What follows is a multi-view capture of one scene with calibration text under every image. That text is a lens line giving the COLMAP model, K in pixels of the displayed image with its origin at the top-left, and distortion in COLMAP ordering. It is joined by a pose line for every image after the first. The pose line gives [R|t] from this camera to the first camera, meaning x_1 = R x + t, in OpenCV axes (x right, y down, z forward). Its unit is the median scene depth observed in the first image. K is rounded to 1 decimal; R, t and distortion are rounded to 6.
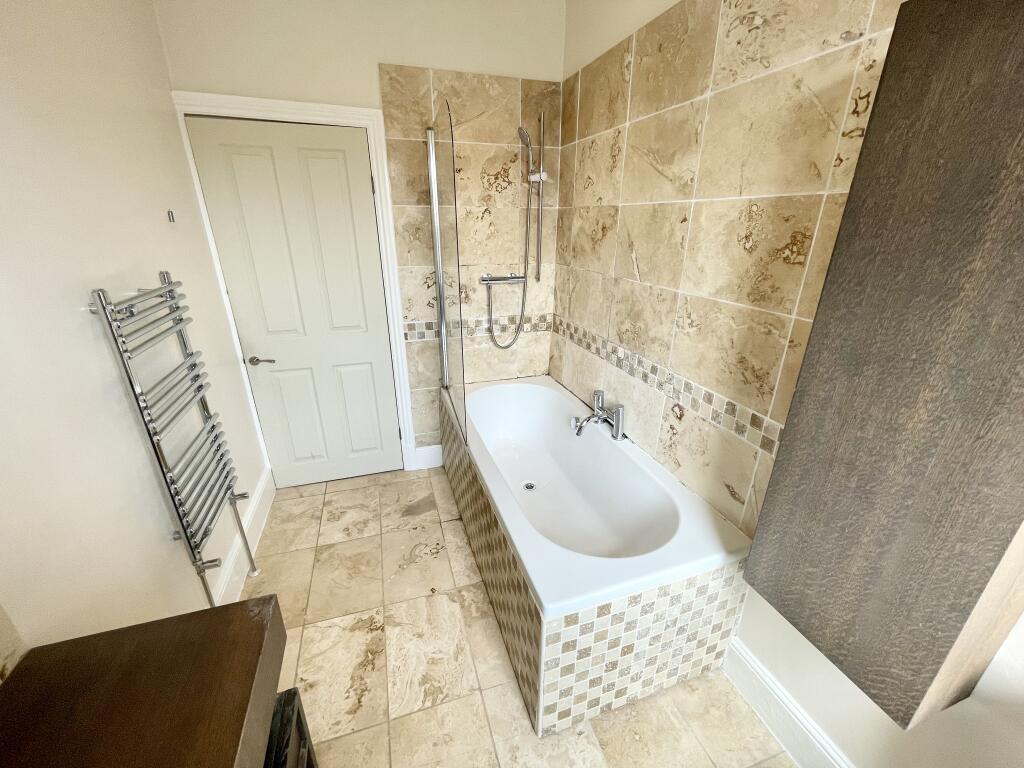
lens RADIAL K [[414.4, 0, 511.2], [0, 414.4, 382.1], [0, 0, 1]] dist [-0.001001, -0.000372]
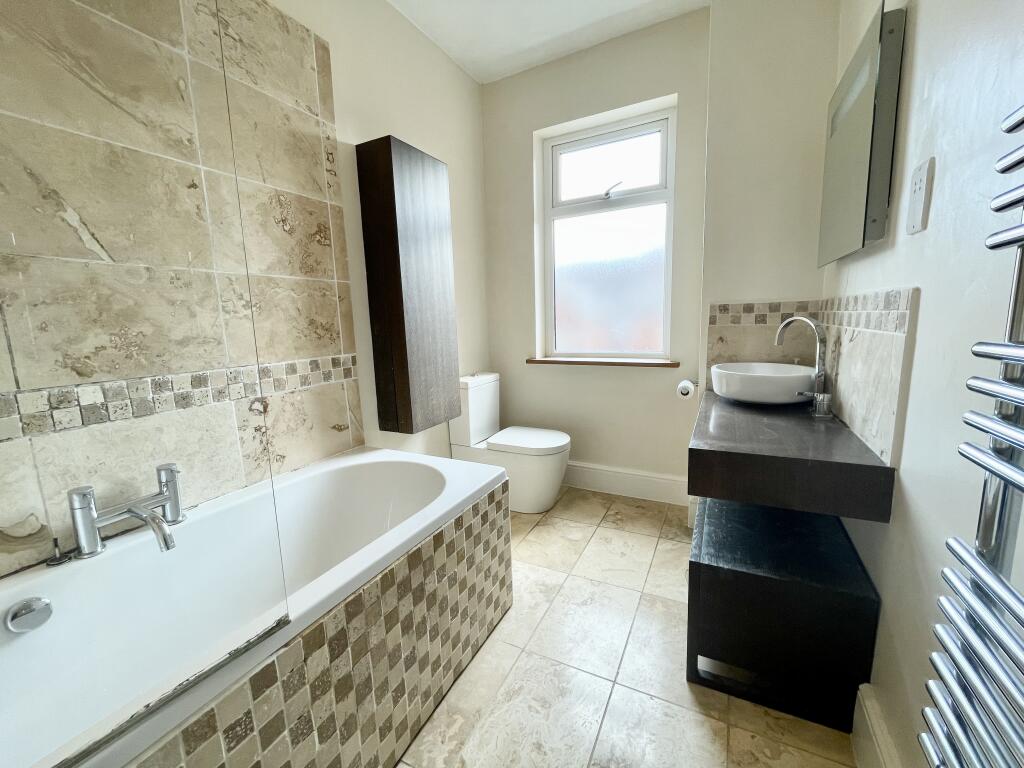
lens RADIAL K [[414.4, 0, 510.8], [0, 414.4, 384.6], [0, 0, 1]] dist [-0.001001, -0.000372]
pose [[-0.700040, -0.091262, 0.708248, -0.665845], [0.287063, 0.872172, 0.396121, -0.184117], [-0.653865, 0.480612, -0.584357, 1.252092]]
